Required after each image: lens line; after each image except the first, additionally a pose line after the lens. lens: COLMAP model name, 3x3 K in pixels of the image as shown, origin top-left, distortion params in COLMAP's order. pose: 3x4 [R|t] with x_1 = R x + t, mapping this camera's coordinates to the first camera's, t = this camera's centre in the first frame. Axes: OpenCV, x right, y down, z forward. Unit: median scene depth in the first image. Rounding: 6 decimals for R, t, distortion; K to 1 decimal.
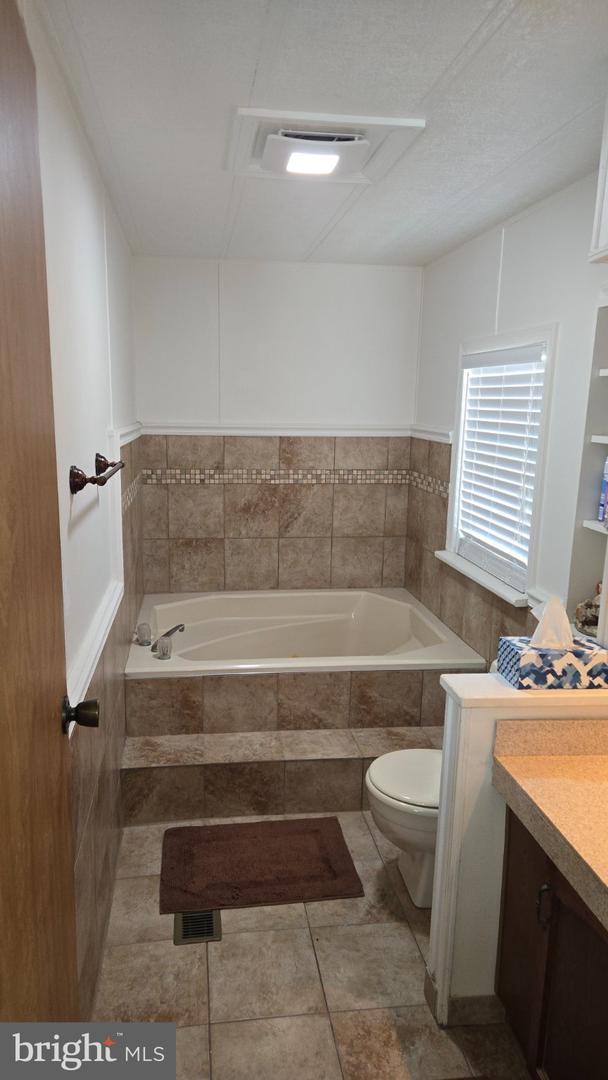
lens RADIAL K [[726.9, 0, 303.8], [0, 726.9, 542.0], [0, 0, 1]] dist [0.003850, 0.000643]
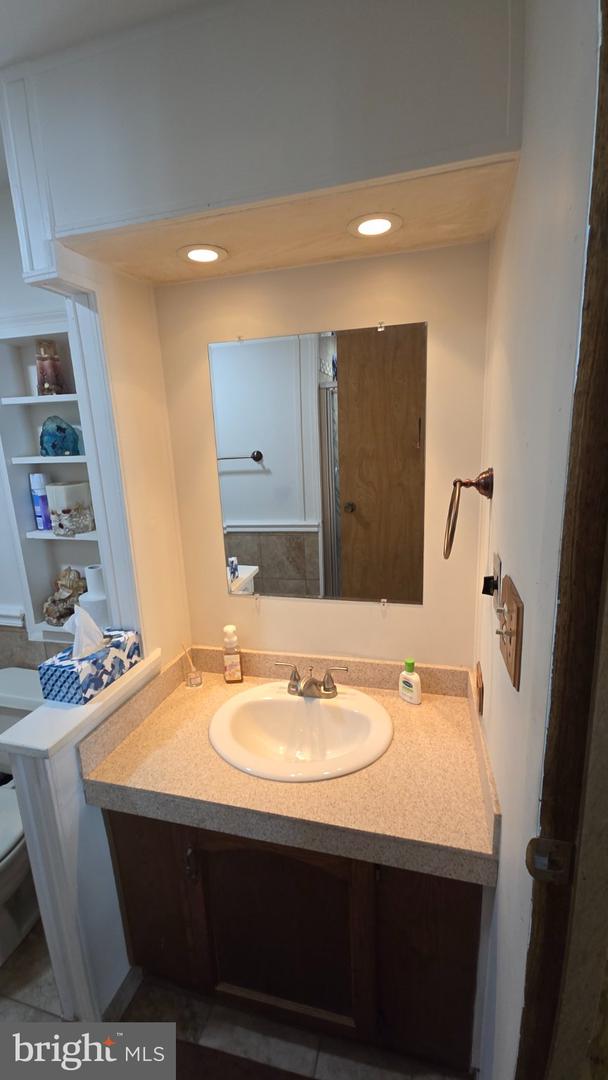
lens RADIAL K [[443.5, 0, 305.7], [0, 443.5, 530.4], [0, 0, 1]] dist [0.007491, -0.005703]
pose [[0.385683, -0.228361, 0.893924, -0.087044], [0.214035, 0.964599, 0.154071, -0.062531], [-0.897462, 0.131908, 0.420906, 0.421679]]
